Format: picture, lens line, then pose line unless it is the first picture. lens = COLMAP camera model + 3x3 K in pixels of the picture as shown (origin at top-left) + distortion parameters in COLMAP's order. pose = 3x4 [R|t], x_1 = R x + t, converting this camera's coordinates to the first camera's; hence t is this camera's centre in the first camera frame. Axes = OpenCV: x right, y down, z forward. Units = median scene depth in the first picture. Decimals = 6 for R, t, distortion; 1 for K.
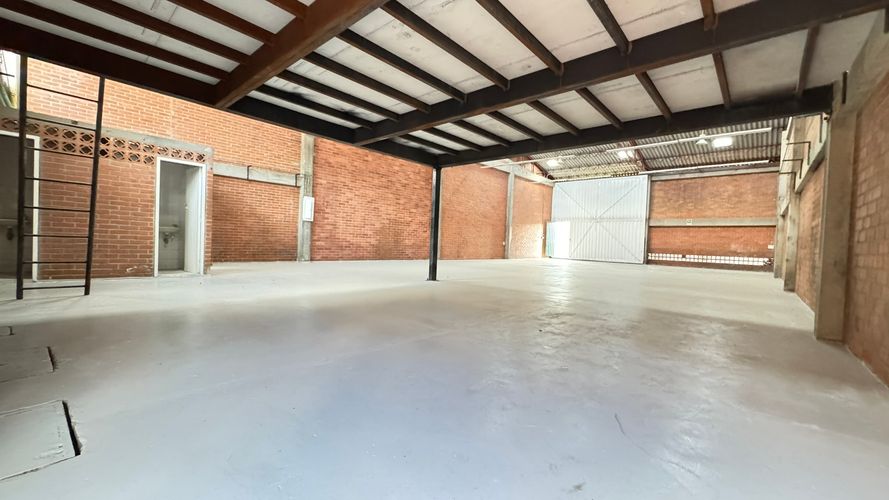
lens RADIAL K [[353.4, 0, 444.5], [0, 353.4, 250.0], [0, 0, 1]] dist [-0.002023, -0.000361]
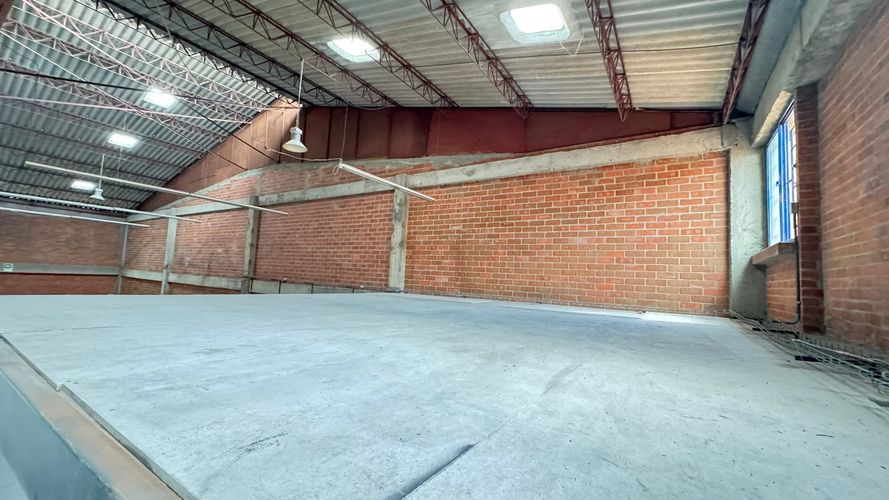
lens RADIAL K [[353.4, 0, 444.5], [0, 353.4, 250.0], [0, 0, 1]] dist [-0.002023, -0.000361]
pose [[-0.149564, 0.028357, 0.988345, -0.211538], [-0.037107, 0.998724, -0.034270, -0.137953], [-0.988055, -0.041800, -0.148321, 0.210757]]
